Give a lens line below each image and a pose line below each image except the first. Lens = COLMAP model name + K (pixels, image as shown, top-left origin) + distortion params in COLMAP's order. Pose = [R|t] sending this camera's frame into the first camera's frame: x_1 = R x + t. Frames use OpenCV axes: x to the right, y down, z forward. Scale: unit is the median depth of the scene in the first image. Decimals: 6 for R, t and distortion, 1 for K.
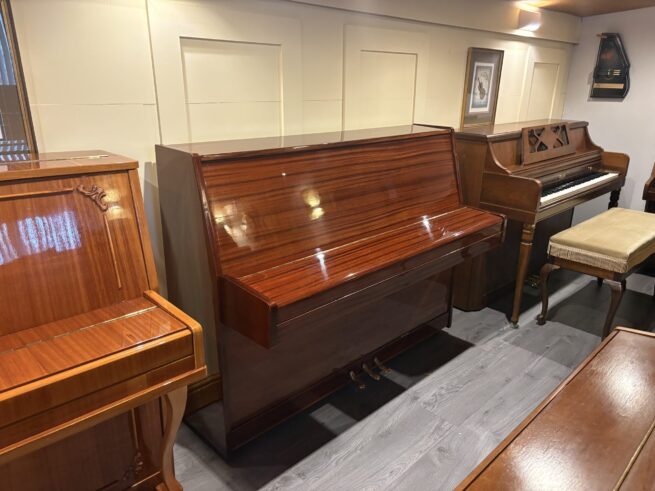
lens RADIAL K [[497.1, 0, 324.4], [0, 497.1, 250.2], [0, 0, 1]] dist [0.029692, -0.006822]
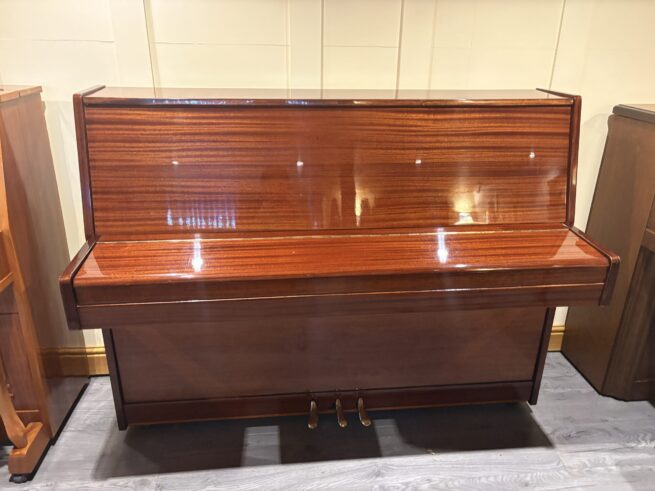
lens RADIAL K [[499.2, 0, 326.4], [0, 499.2, 243.5], [0, 0, 1]] dist [0.027024, 0.001257]
pose [[0.781919, 0.233971, -0.577806, 0.490452], [-0.205344, 0.971834, 0.115643, -0.094613], [0.588589, 0.028226, 0.807940, 0.395273]]
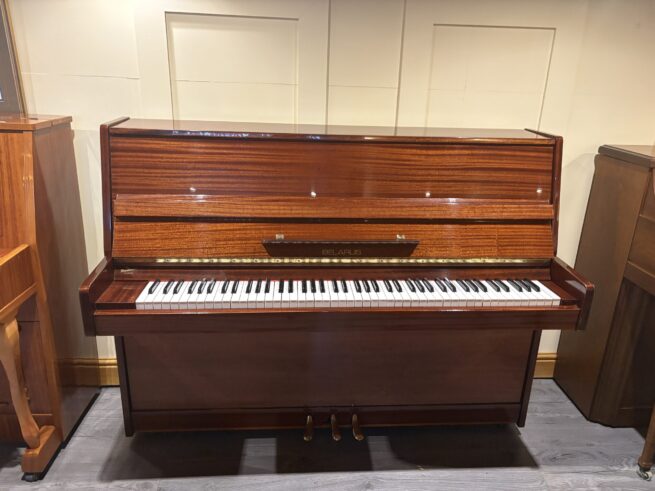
lens RADIAL K [[503.9, 0, 337.5], [0, 503.9, 247.4], [0, 0, 1]] dist [0.030104, -0.003648]
pose [[0.766712, 0.222891, -0.602057, 0.558771], [-0.230512, 0.970838, 0.065866, -0.095077], [0.599181, 0.088281, 0.795732, 0.359427]]
